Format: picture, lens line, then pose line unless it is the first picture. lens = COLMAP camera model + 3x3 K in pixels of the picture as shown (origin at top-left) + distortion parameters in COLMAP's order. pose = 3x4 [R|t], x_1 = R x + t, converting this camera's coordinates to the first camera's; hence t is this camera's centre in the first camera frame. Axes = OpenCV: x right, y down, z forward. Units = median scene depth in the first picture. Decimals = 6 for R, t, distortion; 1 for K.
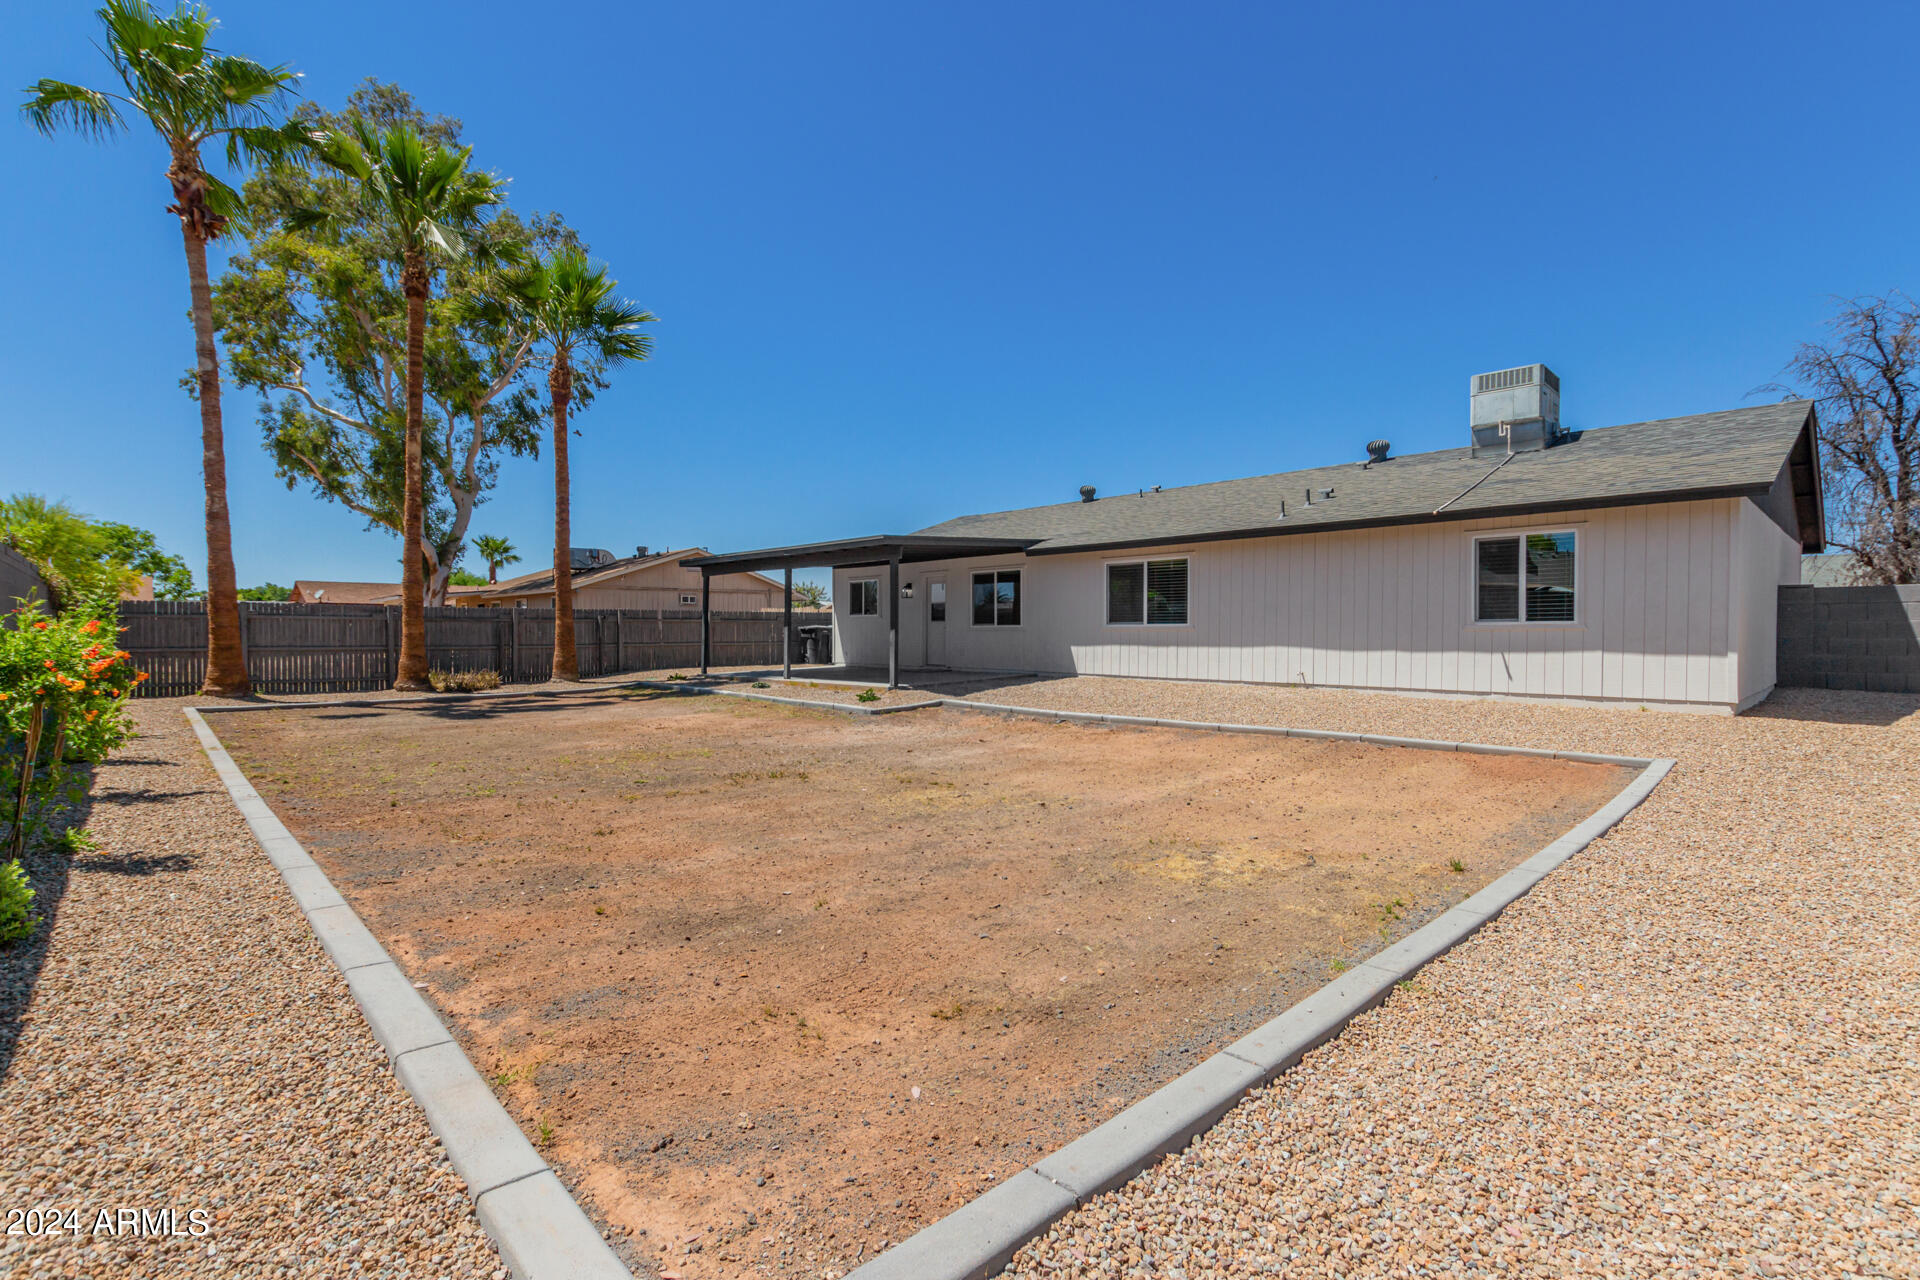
lens RADIAL K [[881.2, 0, 959.6], [0, 881.2, 638.8], [0, 0, 1]] dist [-0.004386, -0.000168]
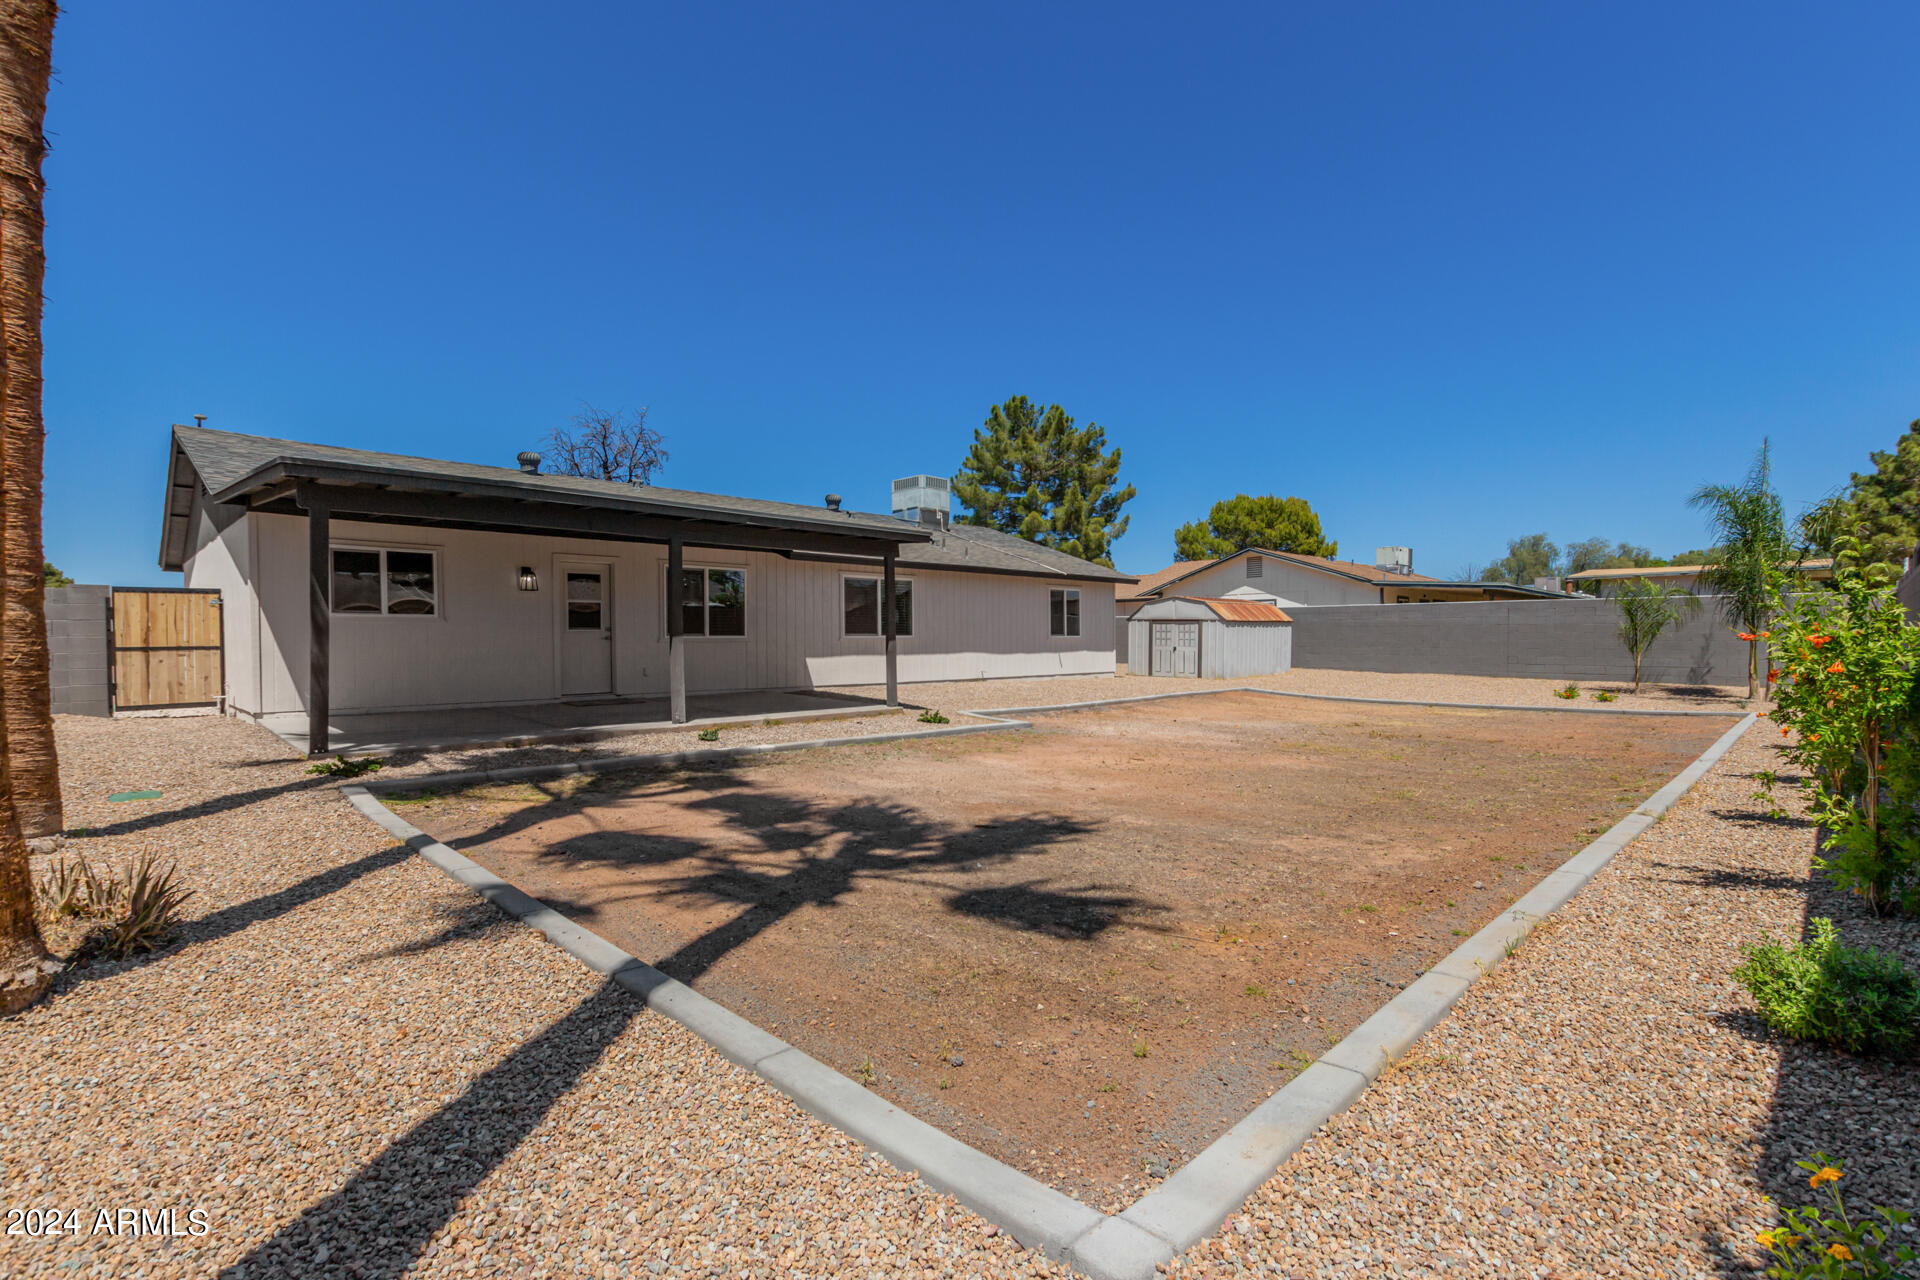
lens RADIAL K [[881.2, 0, 959.9], [0, 881.2, 644.9], [0, 0, 1]] dist [-0.004386, -0.000168]
pose [[-0.029860, -0.002696, 0.999550, -0.972817], [0.015056, 0.999882, 0.003147, -0.007765], [-0.999441, 0.015143, -0.029815, 1.014289]]
